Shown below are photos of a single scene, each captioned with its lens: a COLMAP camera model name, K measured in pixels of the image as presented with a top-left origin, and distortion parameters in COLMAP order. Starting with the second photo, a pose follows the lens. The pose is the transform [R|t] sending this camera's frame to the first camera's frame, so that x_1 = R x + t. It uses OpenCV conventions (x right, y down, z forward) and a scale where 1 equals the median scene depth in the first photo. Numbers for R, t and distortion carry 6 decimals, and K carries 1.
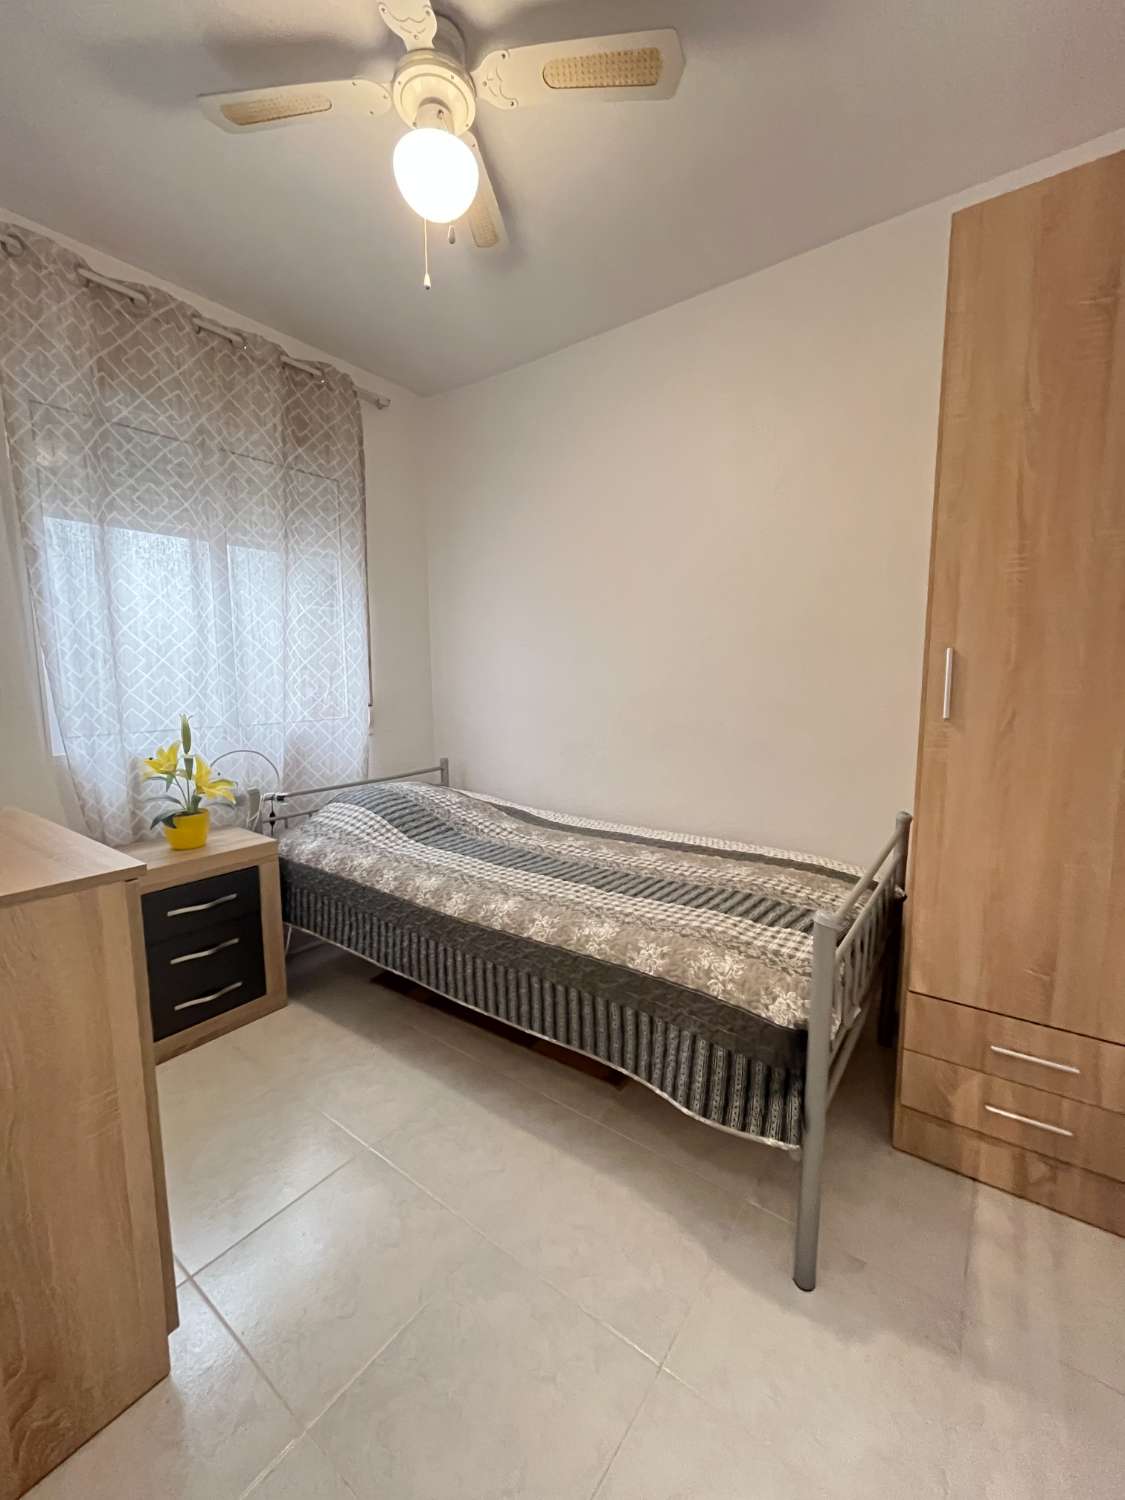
lens RADIAL K [[609.7, 0, 563.7], [0, 609.7, 748.7], [0, 0, 1]] dist [-0.001203, -0.000201]
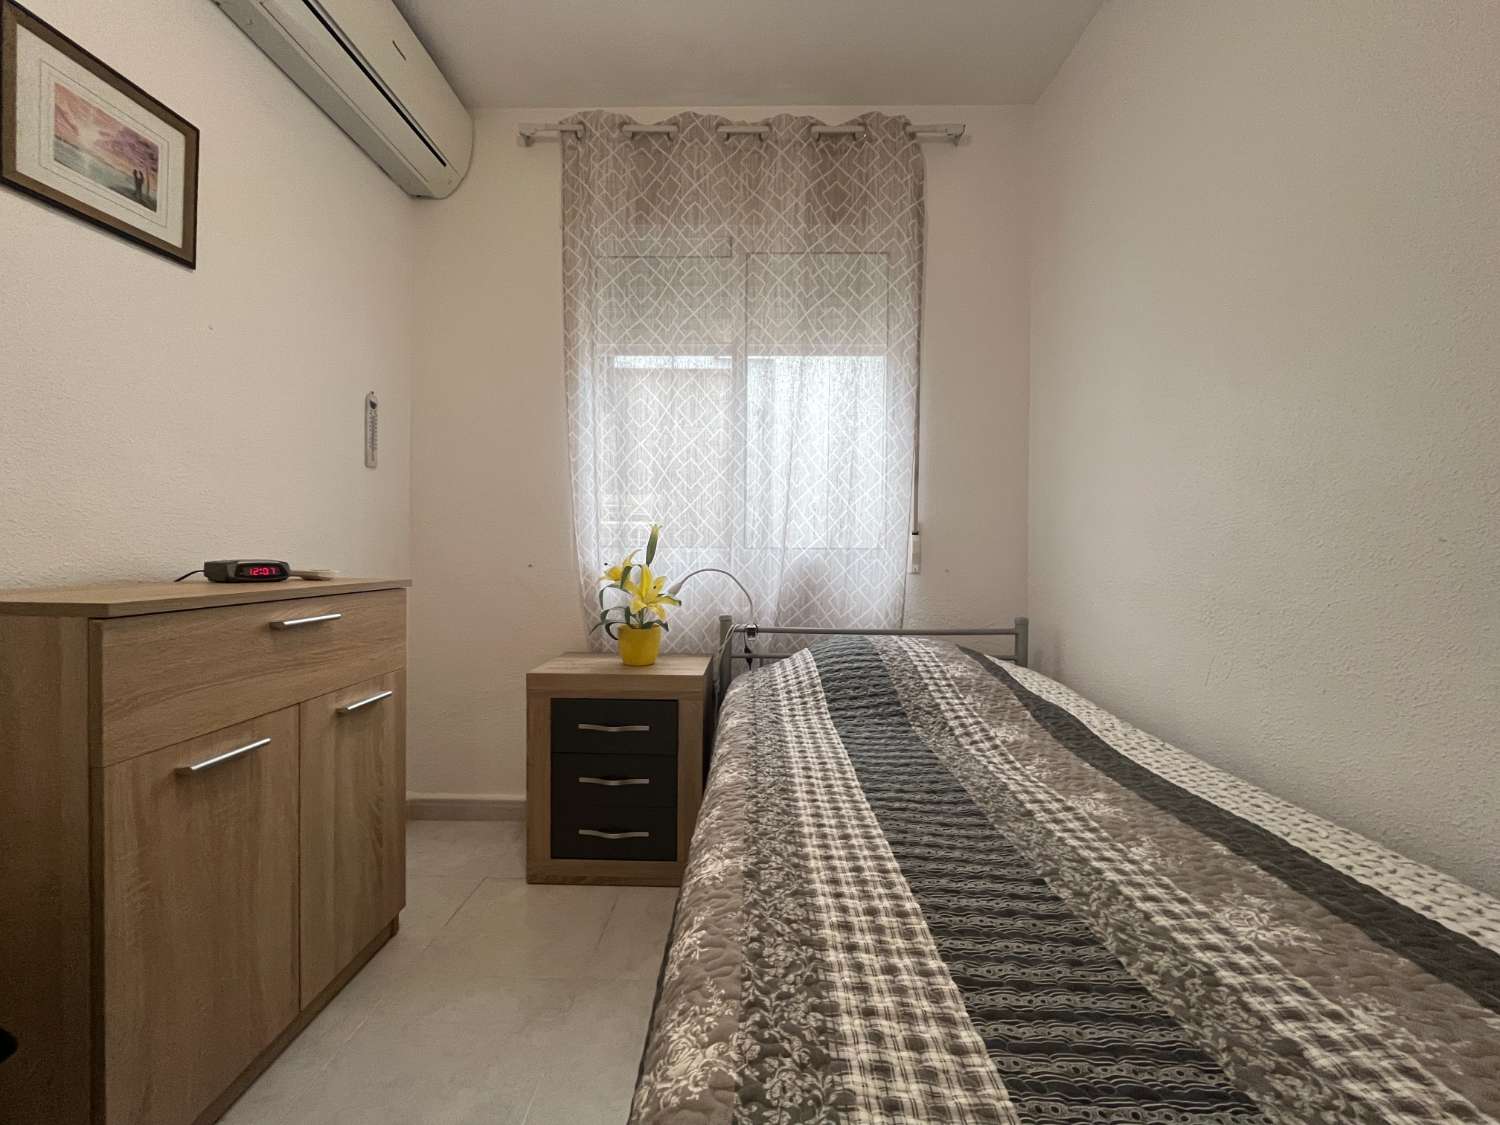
lens RADIAL K [[609.7, 0, 752.5], [0, 609.7, 560.0], [0, 0, 1]] dist [-0.001203, -0.000201]
pose [[0.580308, 0.018583, -0.814185, 0.245276], [-0.113354, 0.991851, -0.058155, 0.037793], [0.806470, 0.126039, 0.577685, 0.587189]]
